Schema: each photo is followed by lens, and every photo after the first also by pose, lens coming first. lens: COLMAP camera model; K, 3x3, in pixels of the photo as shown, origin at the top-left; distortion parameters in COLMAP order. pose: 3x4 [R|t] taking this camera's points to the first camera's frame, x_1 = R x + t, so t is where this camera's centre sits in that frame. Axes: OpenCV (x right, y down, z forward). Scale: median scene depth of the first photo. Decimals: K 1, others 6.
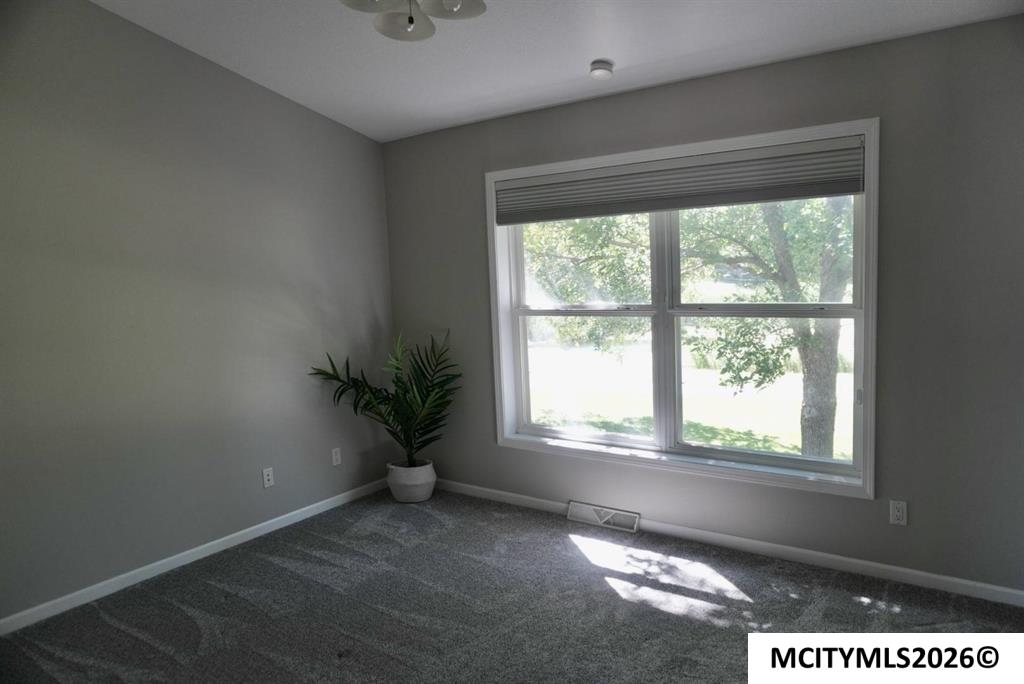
lens RADIAL K [[688.1, 0, 508.2], [0, 688.1, 345.7], [0, 0, 1]] dist [-0.034191, 0.016512]
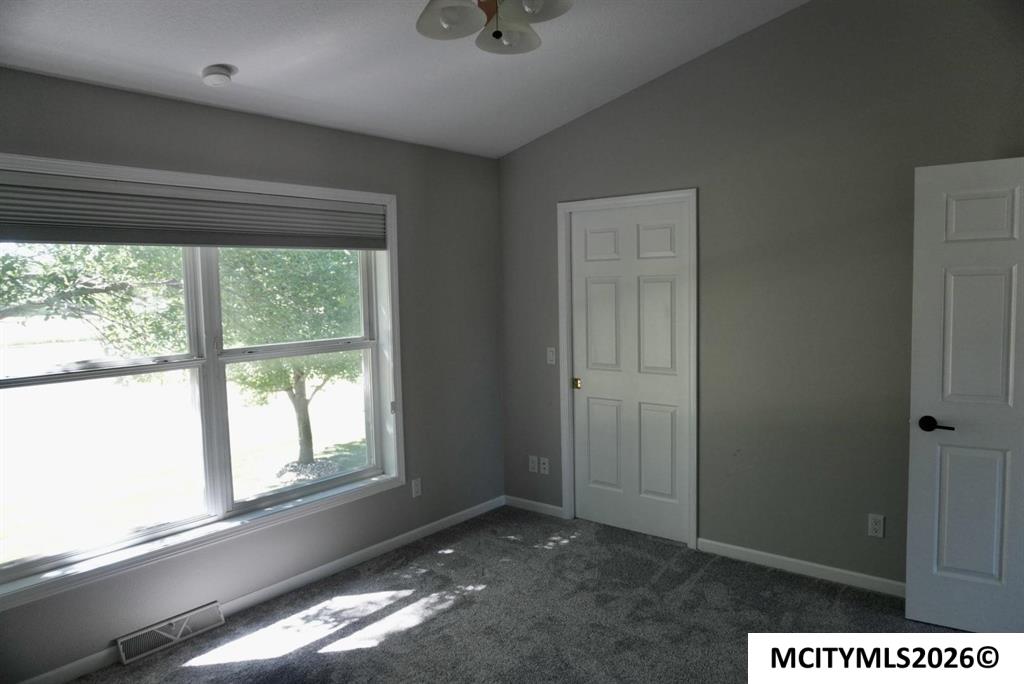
lens RADIAL K [[688.1, 0, 507.6], [0, 688.1, 338.2], [0, 0, 1]] dist [-0.034191, 0.016512]
pose [[0.074499, -0.034880, 0.996611, -0.665890], [0.145910, 0.989014, 0.023707, -0.045574], [-0.986489, 0.143649, 0.078770, 0.593810]]
